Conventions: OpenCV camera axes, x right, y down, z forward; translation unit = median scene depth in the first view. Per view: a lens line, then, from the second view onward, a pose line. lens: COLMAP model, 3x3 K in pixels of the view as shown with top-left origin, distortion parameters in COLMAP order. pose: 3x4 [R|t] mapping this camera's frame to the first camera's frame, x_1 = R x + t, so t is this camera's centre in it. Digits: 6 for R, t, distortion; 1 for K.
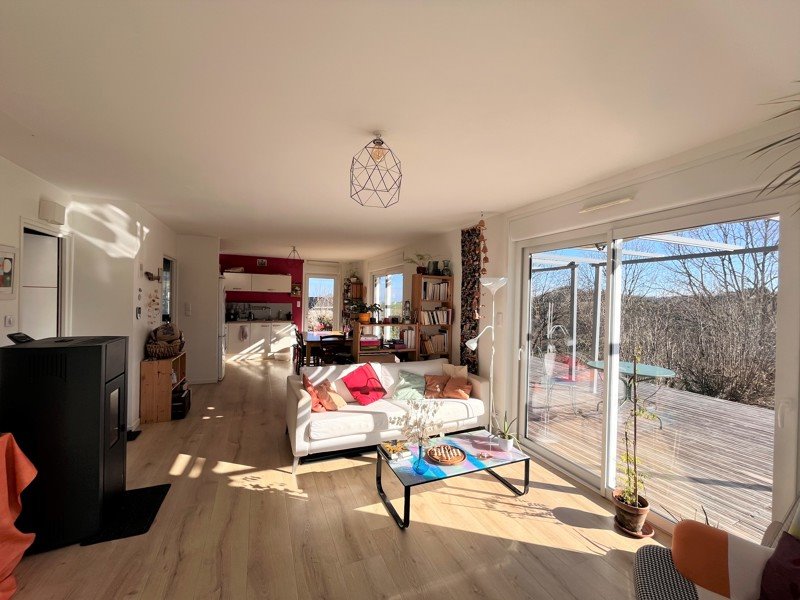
lens RADIAL K [[321.9, 0, 398.9], [0, 321.9, 303.0], [0, 0, 1]] dist [0.001922, 0.000697]
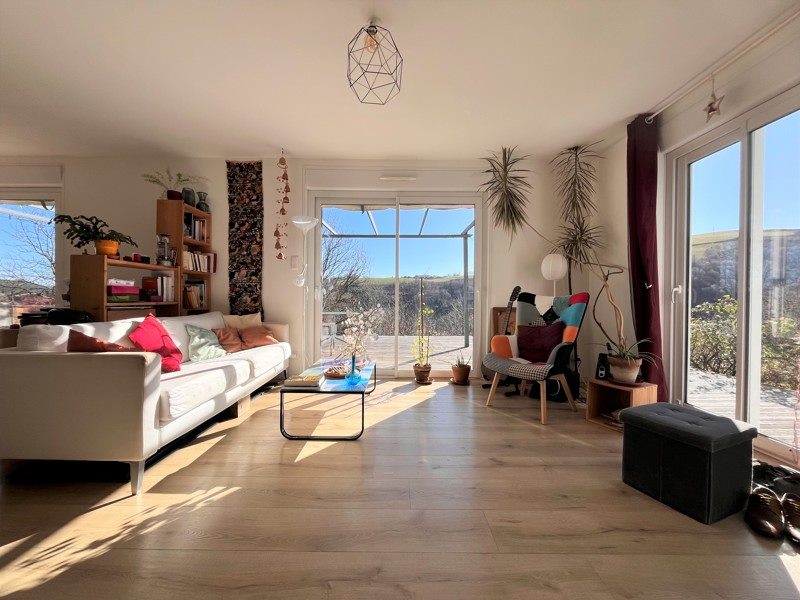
lens RADIAL K [[321.9, 0, 400.0], [0, 321.9, 299.3], [0, 0, 1]] dist [0.001922, 0.000697]
pose [[0.392005, -0.026415, 0.919584, -0.481651], [0.011440, 0.999650, 0.023839, 0.142391], [-0.919892, 0.001175, 0.392170, 0.281253]]
